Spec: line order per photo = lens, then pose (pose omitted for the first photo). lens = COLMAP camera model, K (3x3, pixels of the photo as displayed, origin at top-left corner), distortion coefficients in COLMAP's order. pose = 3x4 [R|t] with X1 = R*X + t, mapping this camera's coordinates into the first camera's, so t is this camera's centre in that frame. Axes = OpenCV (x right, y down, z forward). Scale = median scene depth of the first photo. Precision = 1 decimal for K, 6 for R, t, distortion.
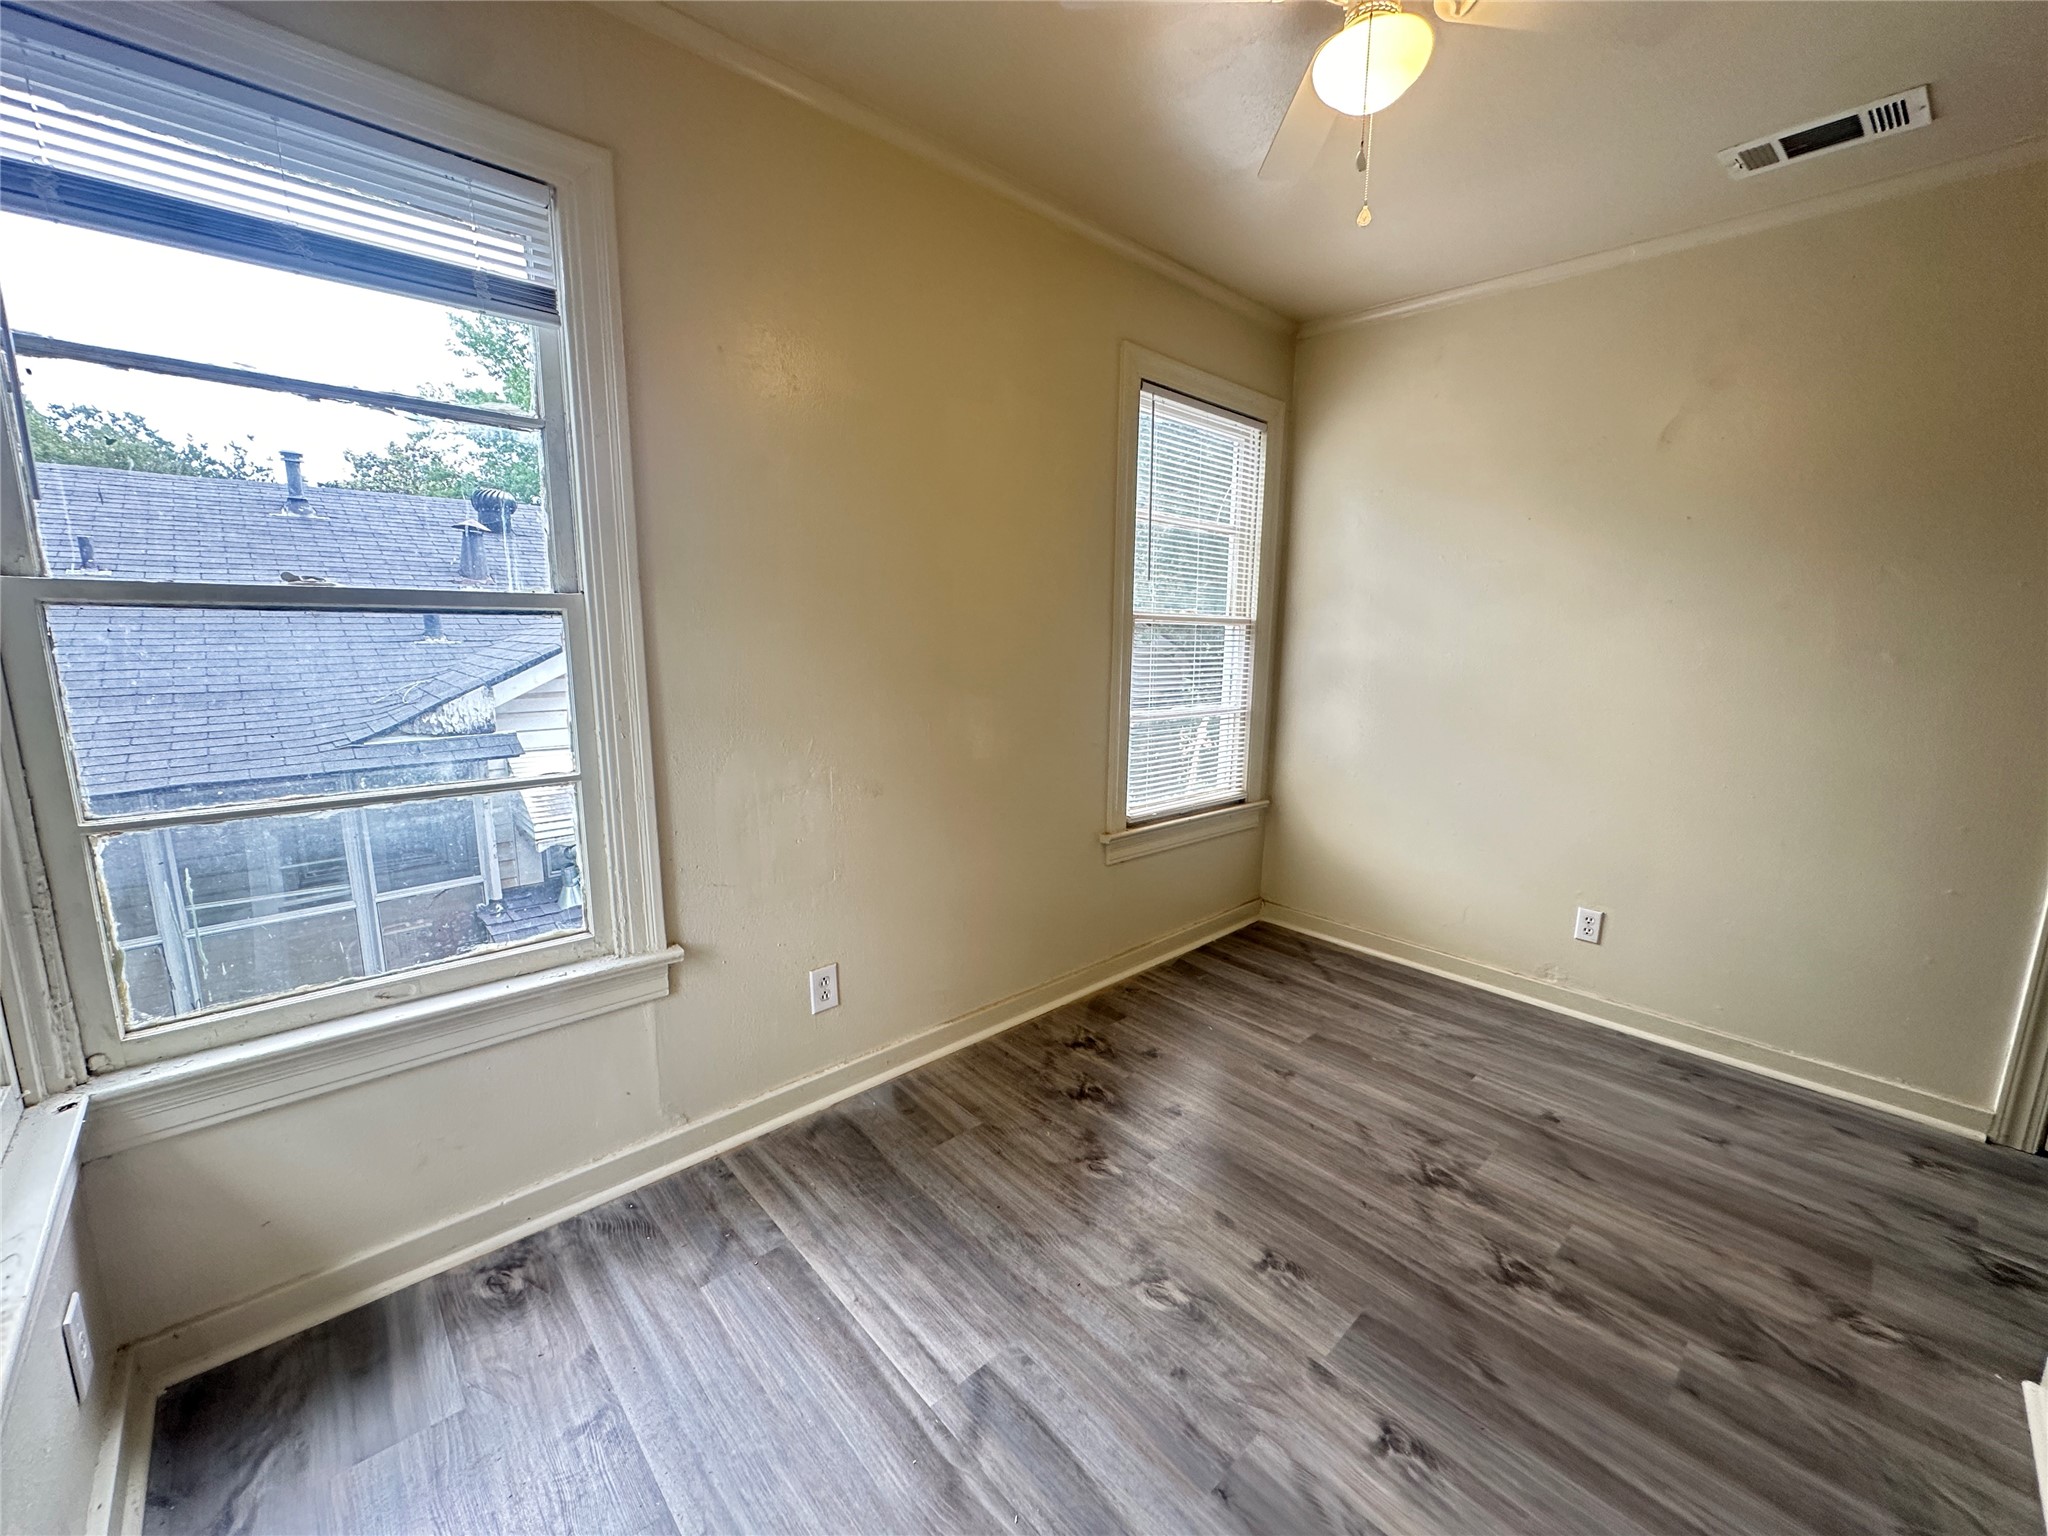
lens RADIAL K [[819.1, 0, 1031.0], [0, 819.1, 765.2], [0, 0, 1]] dist [0.000330, 0.000763]
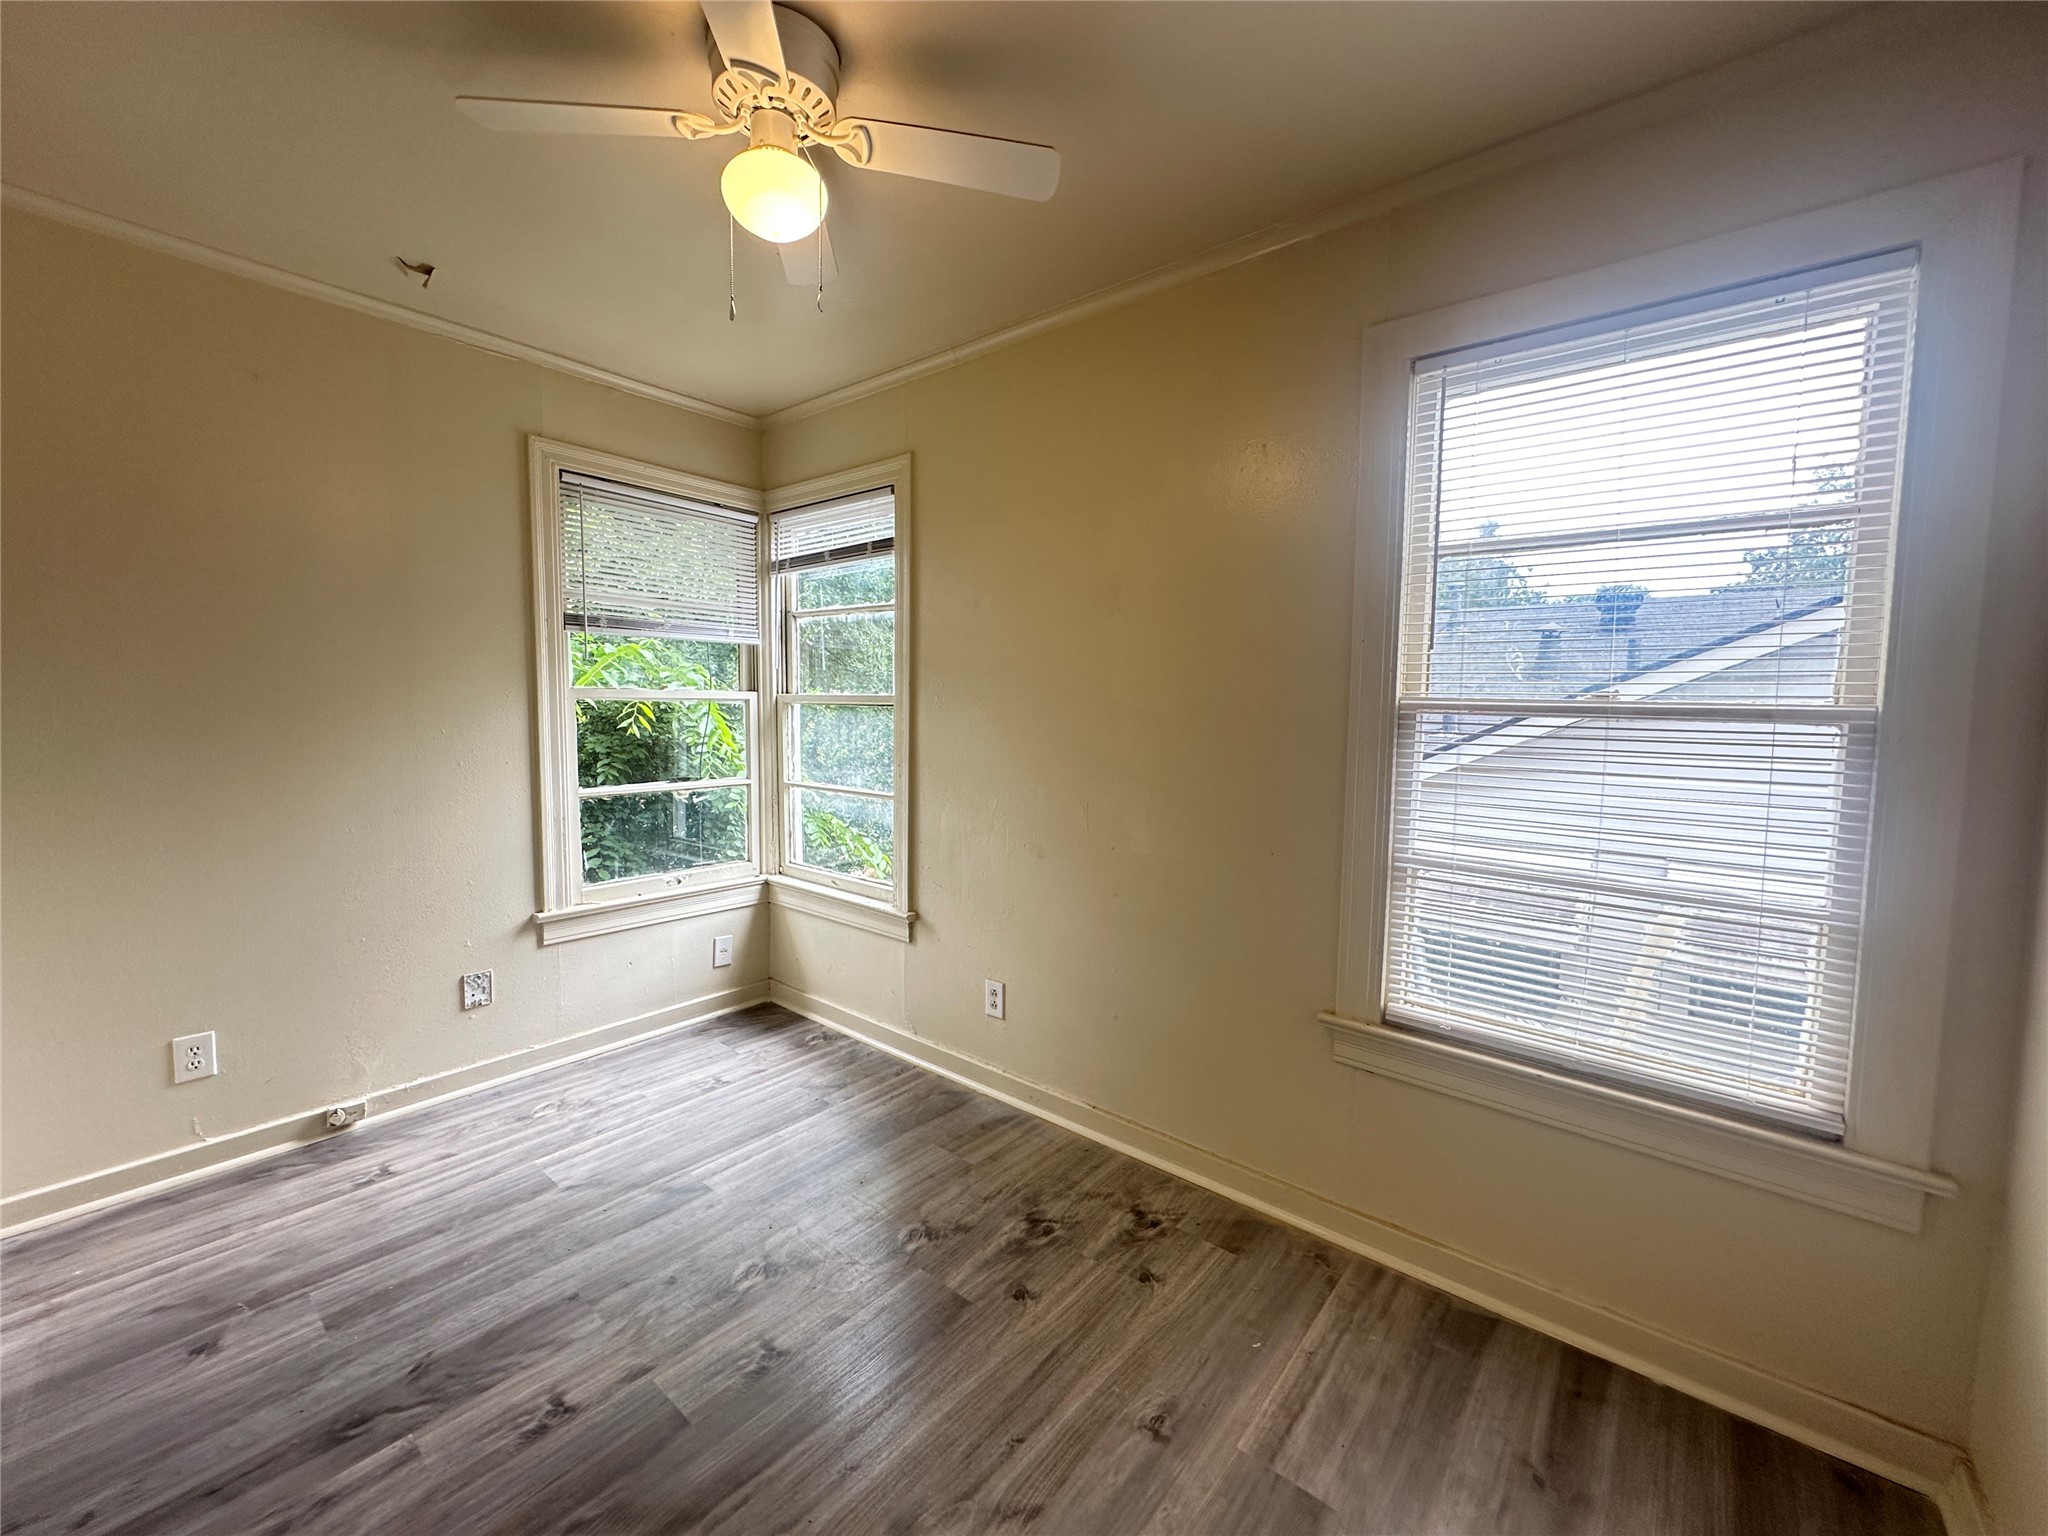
lens RADIAL K [[819.1, 0, 1014.6], [0, 819.1, 764.3], [0, 0, 1]] dist [0.000330, 0.000763]
pose [[0.119576, 0.061634, -0.990910, 1.141733], [-0.179380, 0.982987, 0.039495, -0.159364], [0.976486, 0.173027, 0.128598, 0.945248]]
